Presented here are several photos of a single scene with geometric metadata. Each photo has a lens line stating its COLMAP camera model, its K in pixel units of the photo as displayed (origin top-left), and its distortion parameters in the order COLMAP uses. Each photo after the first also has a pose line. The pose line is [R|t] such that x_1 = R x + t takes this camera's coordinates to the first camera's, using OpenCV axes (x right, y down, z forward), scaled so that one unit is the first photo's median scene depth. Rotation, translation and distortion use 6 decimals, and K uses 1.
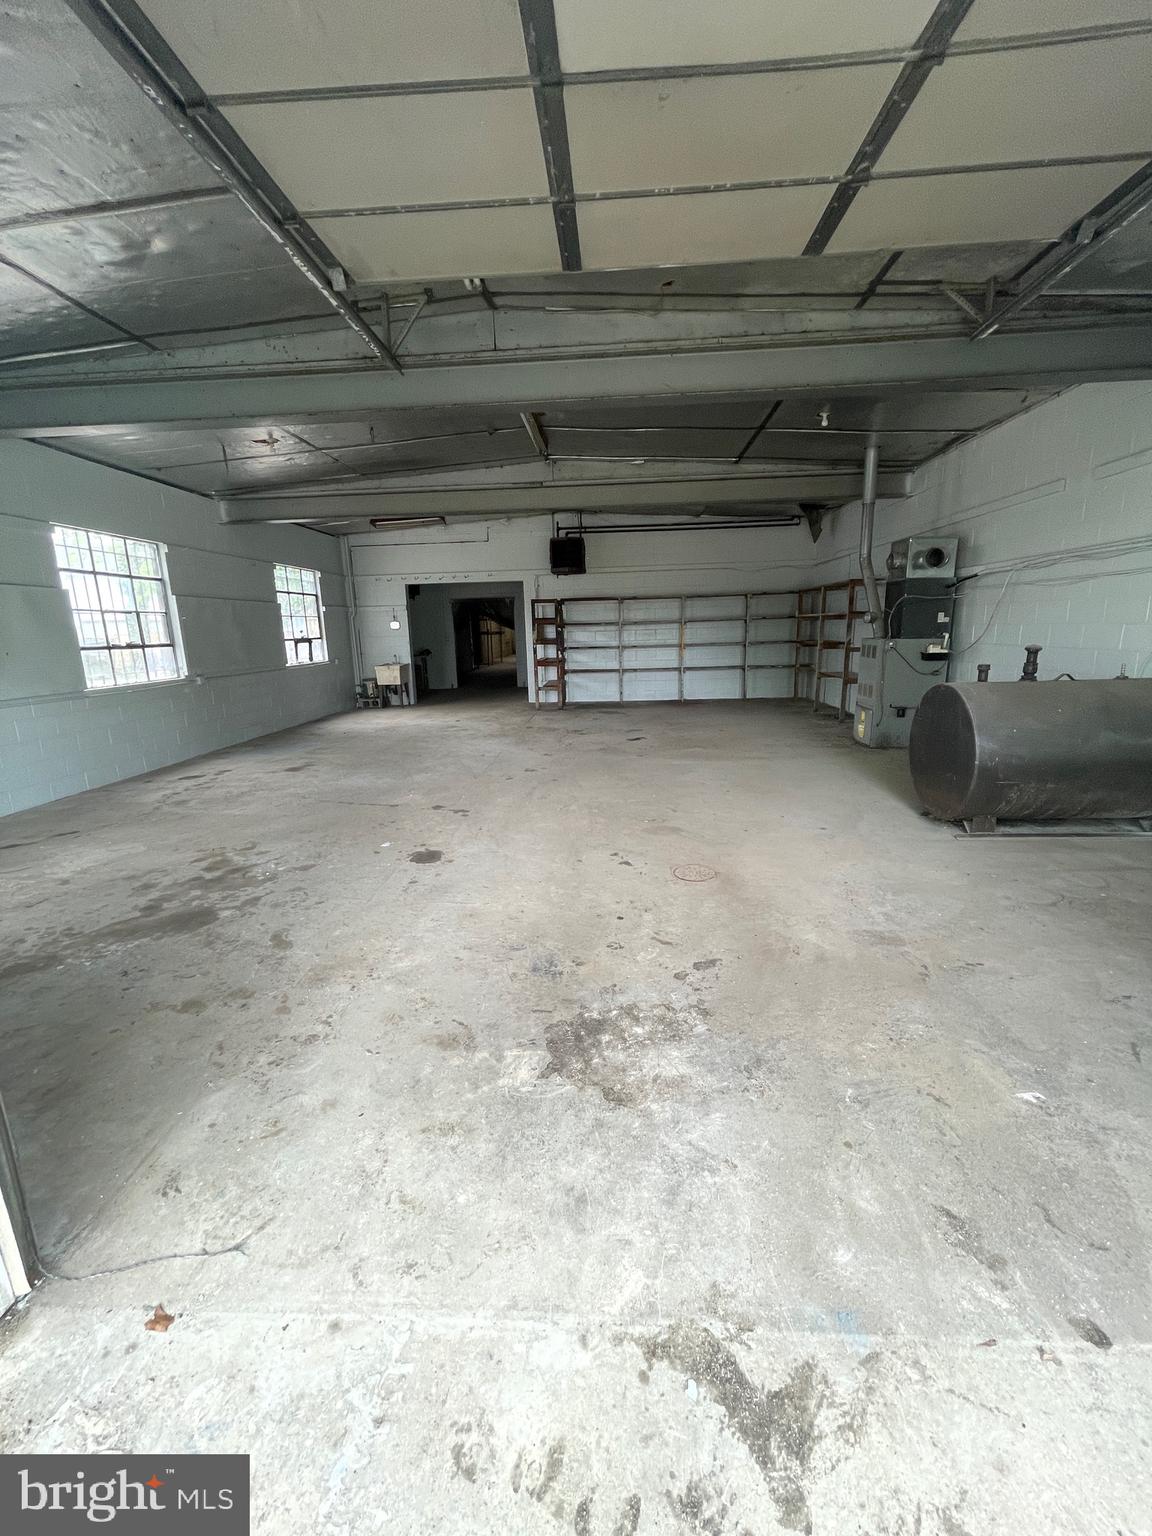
lens RADIAL K [[620.0, 0, 574.6], [0, 620.0, 770.2], [0, 0, 1]] dist [0.001766, -0.001390]
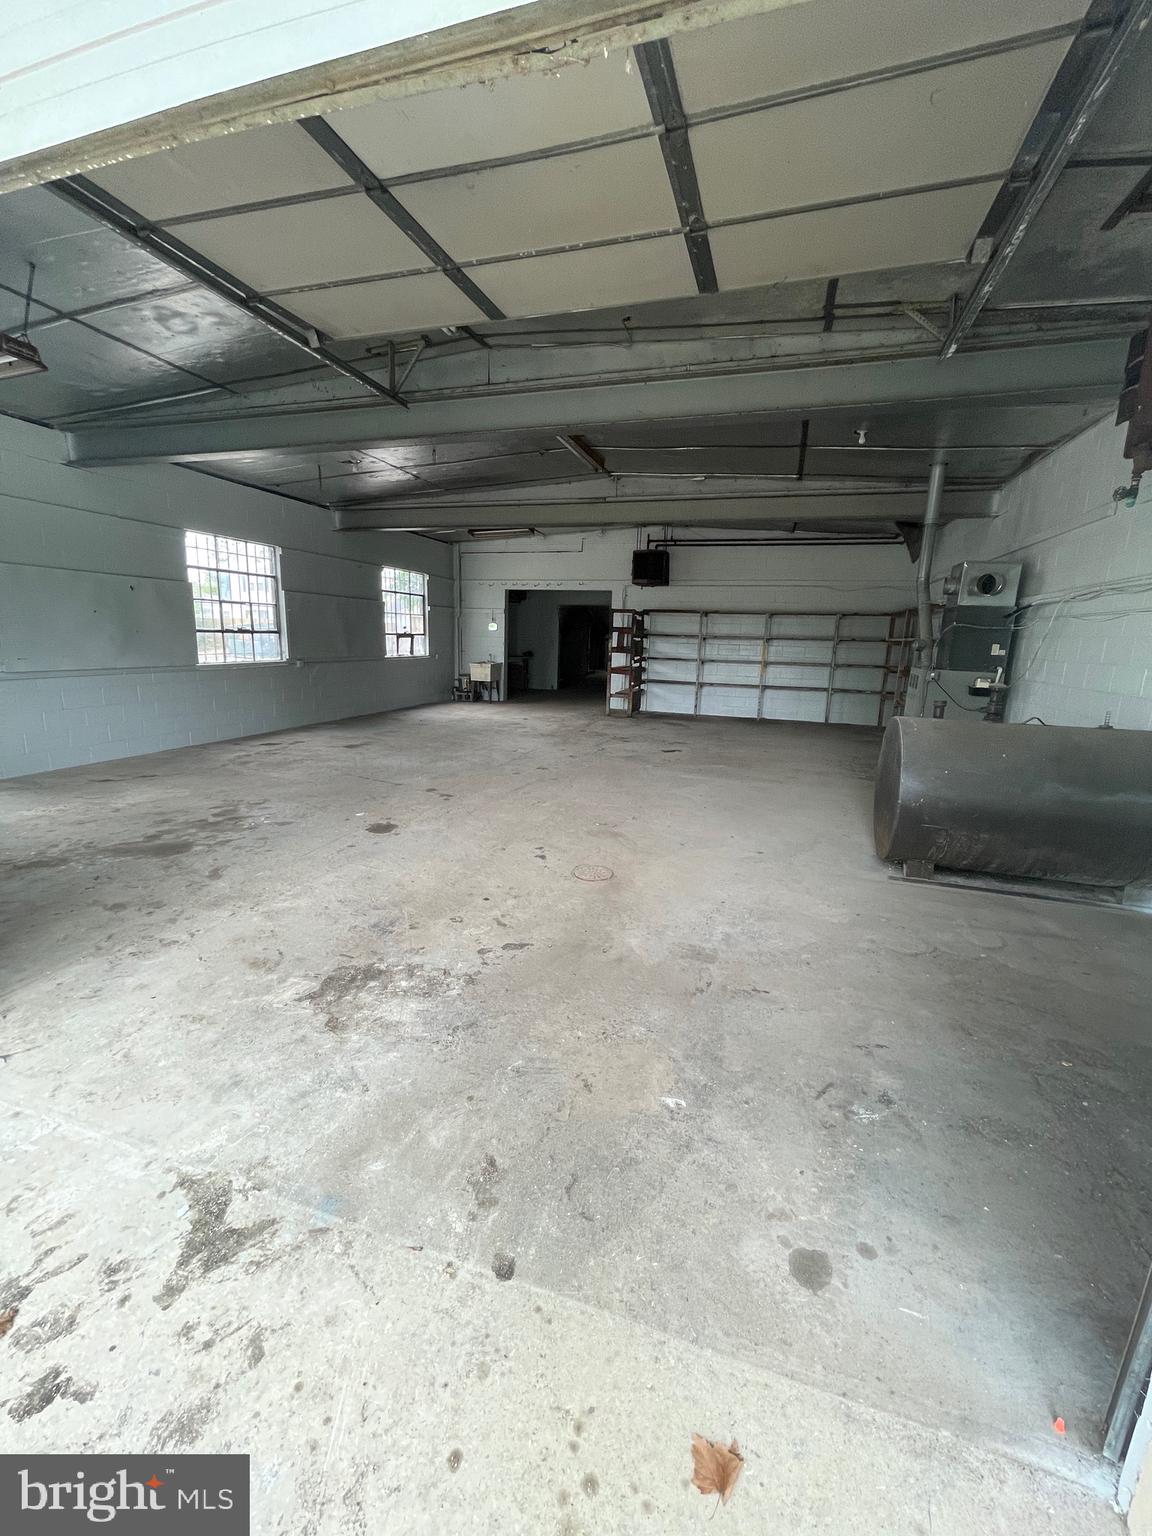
lens RADIAL K [[620.0, 0, 578.8], [0, 620.0, 770.3], [0, 0, 1]] dist [0.001766, -0.001390]
pose [[0.968313, 0.106454, -0.225914, 0.386958], [-0.109120, 0.994028, 0.000689, -0.006856], [0.224639, 0.023985, 0.974147, -0.036542]]
